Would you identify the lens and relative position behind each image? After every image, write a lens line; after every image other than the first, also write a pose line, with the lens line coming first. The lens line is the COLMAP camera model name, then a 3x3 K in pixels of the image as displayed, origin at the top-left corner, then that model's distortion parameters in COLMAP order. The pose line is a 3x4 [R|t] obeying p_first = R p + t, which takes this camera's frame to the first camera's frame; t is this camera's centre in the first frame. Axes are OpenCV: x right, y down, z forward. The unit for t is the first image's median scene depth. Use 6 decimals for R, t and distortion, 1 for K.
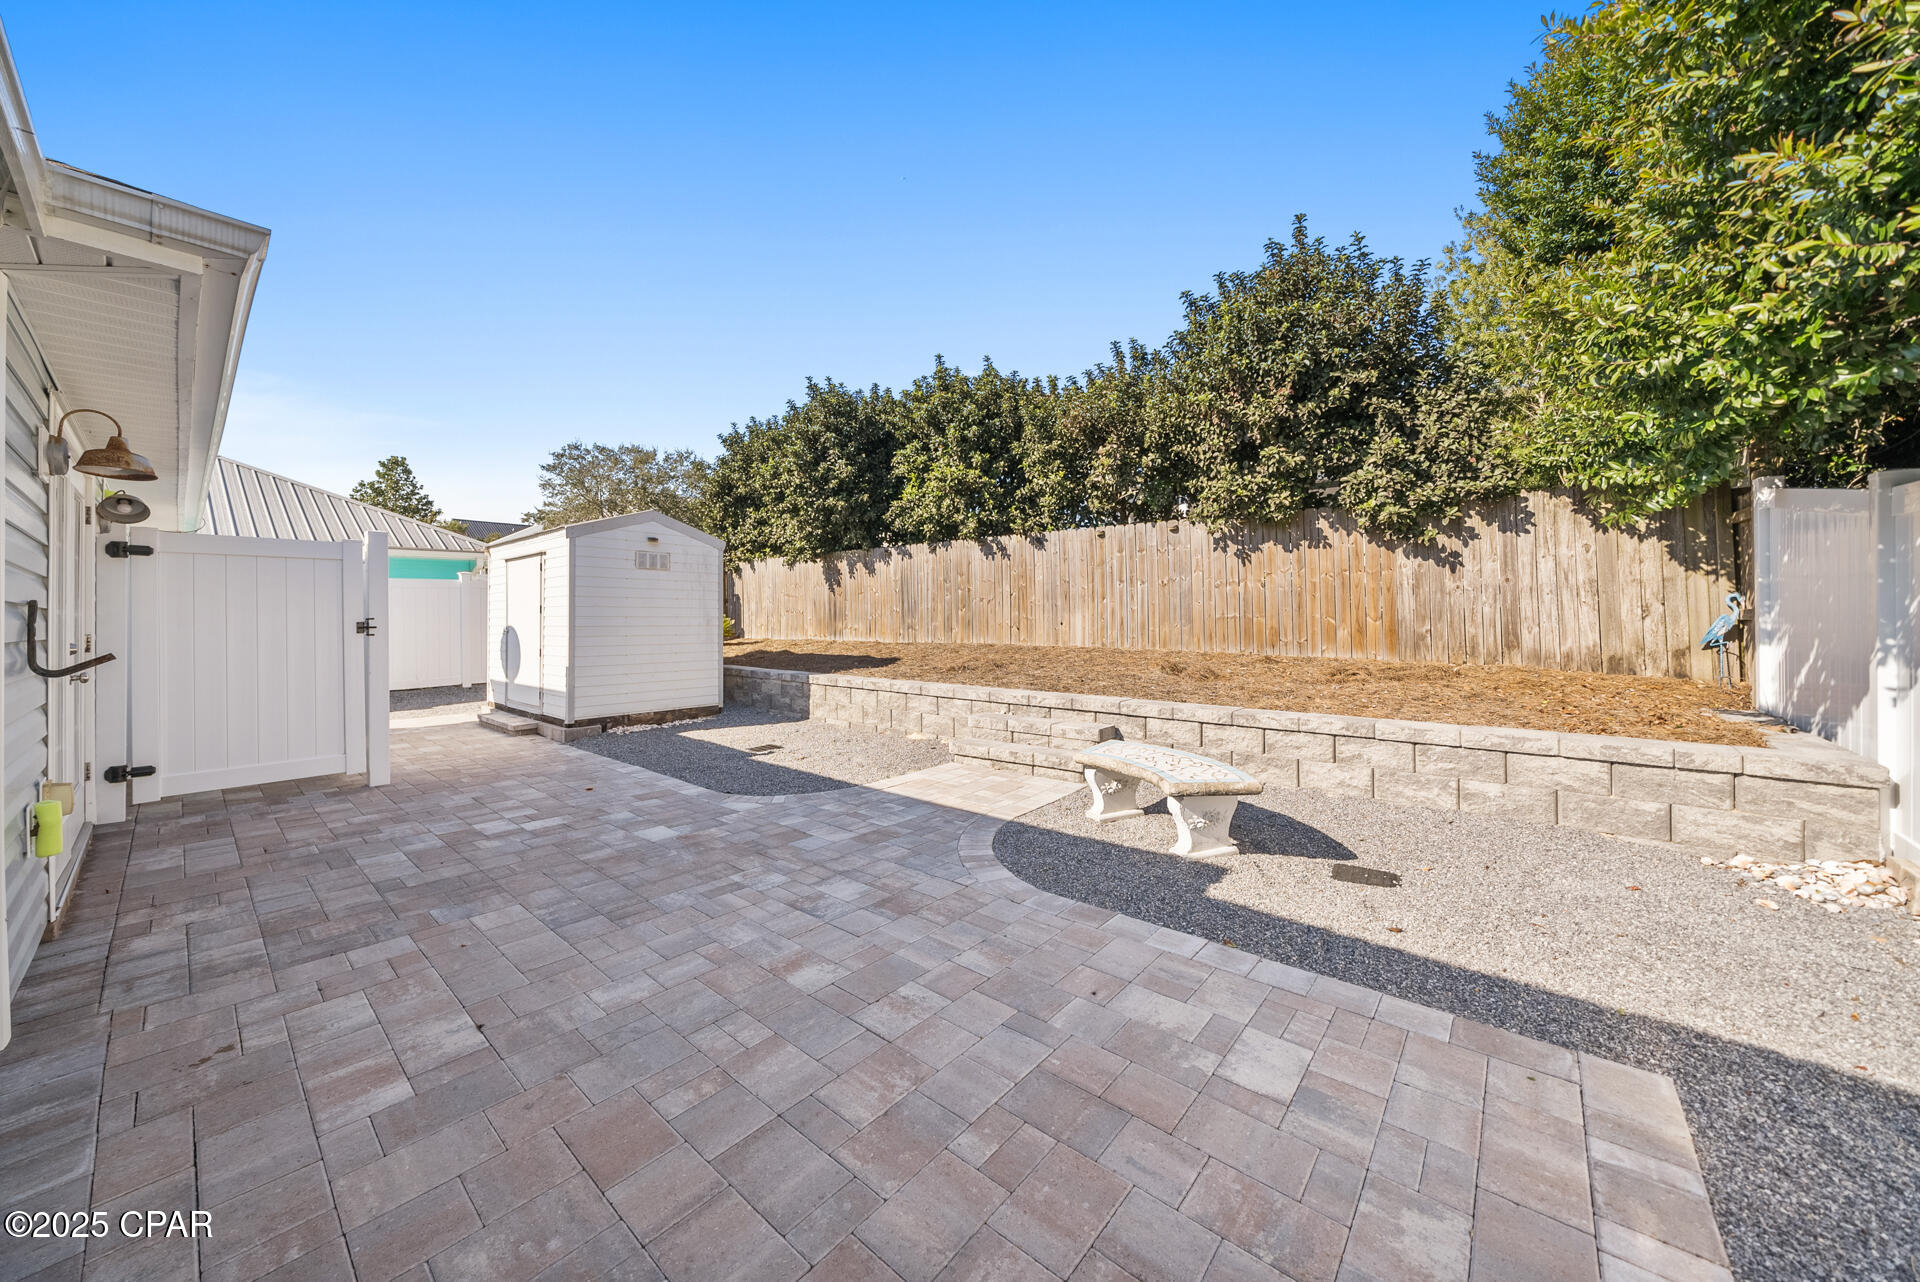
lens RADIAL K [[664.4, 0, 962.1], [0, 664.4, 620.0], [0, 0, 1]] dist [-0.005859, 0.000082]
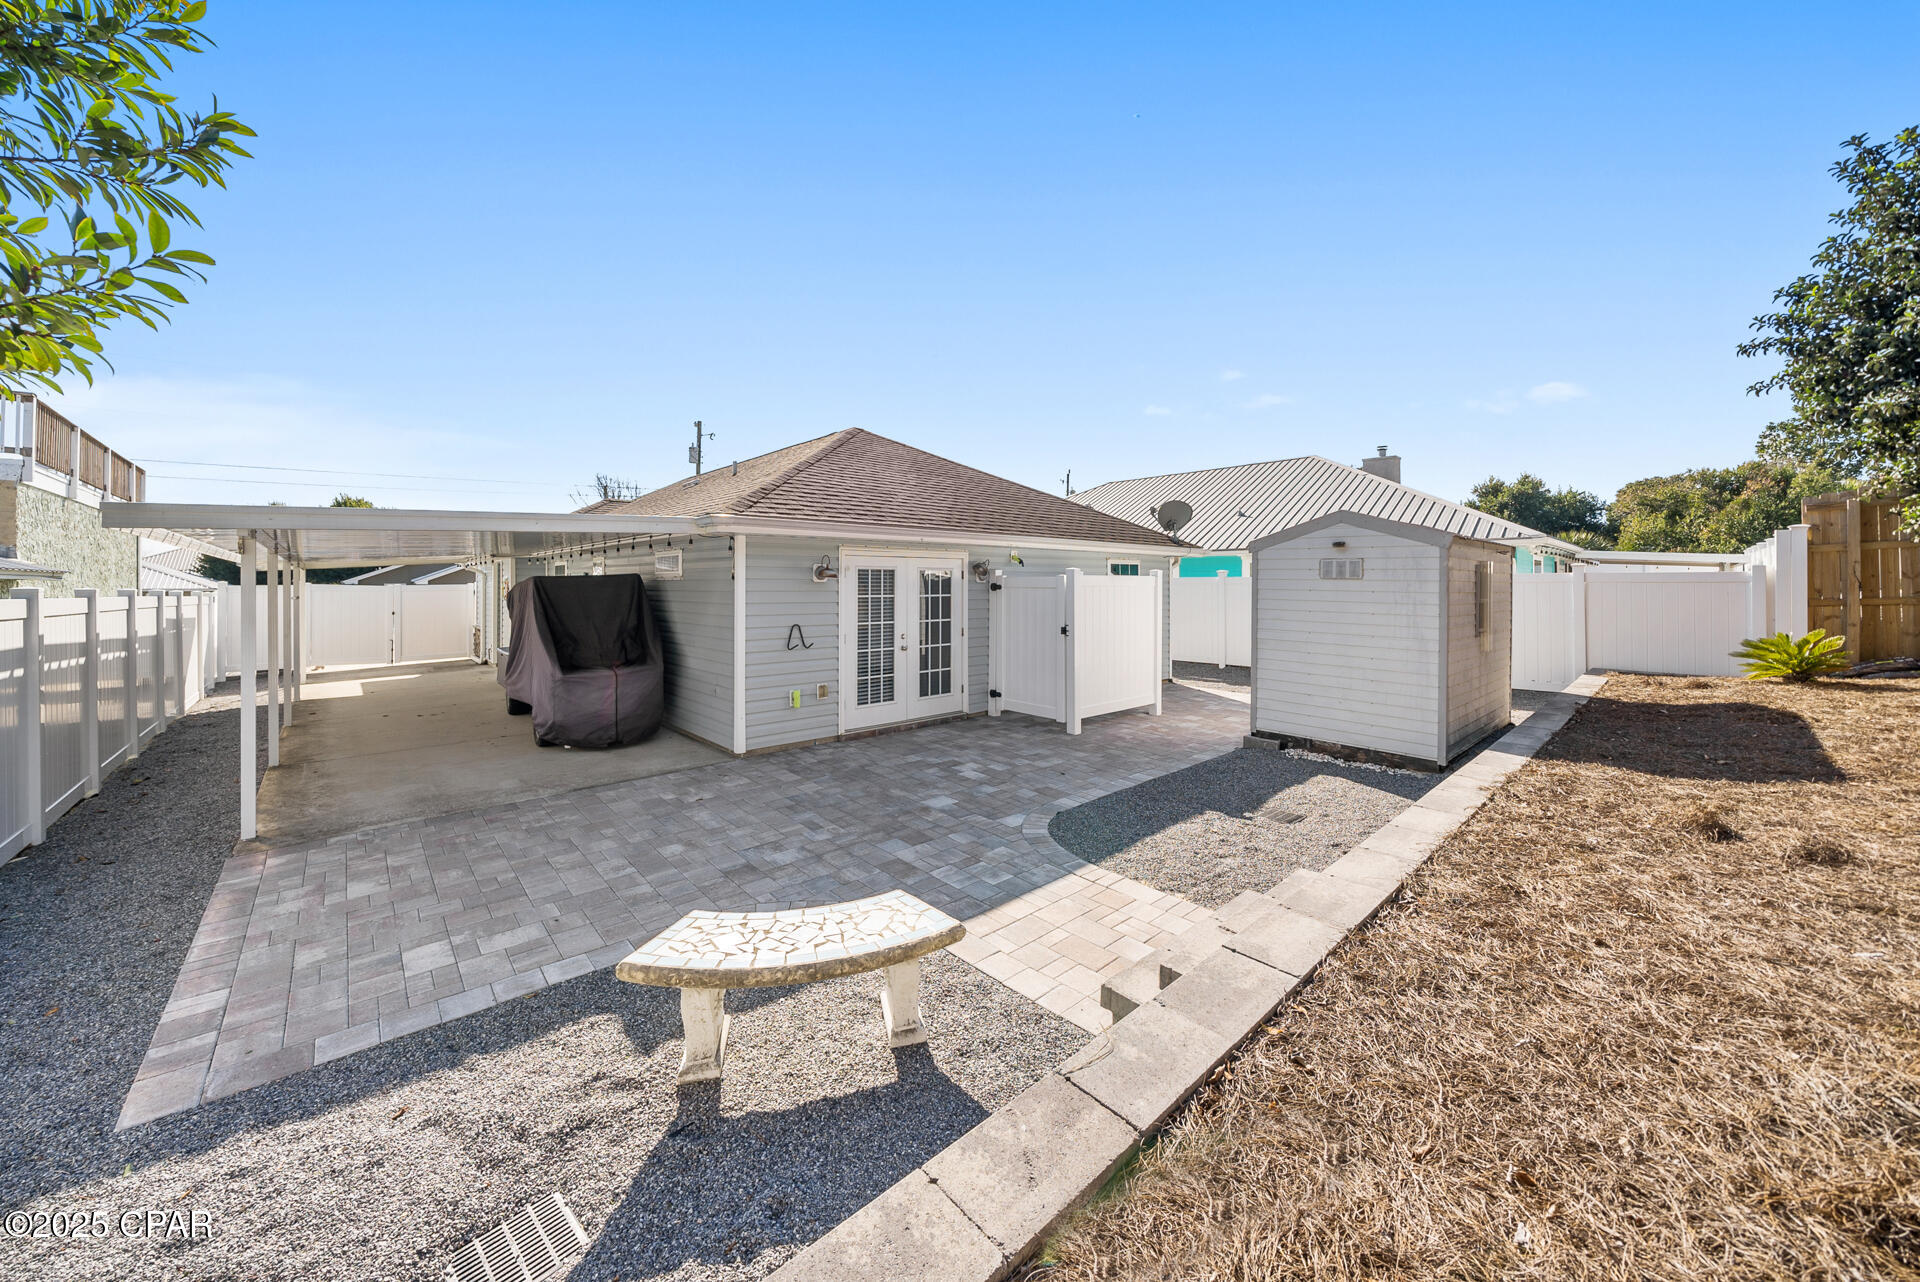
lens RADIAL K [[664.4, 0, 929.5], [0, 664.4, 581.3], [0, 0, 1]] dist [-0.005859, 0.000082]
pose [[-0.140103, 0.004041, -0.990129, 1.320293], [-0.008104, 0.999953, 0.005228, -0.209468], [0.990104, 0.008756, -0.140064, 1.694016]]
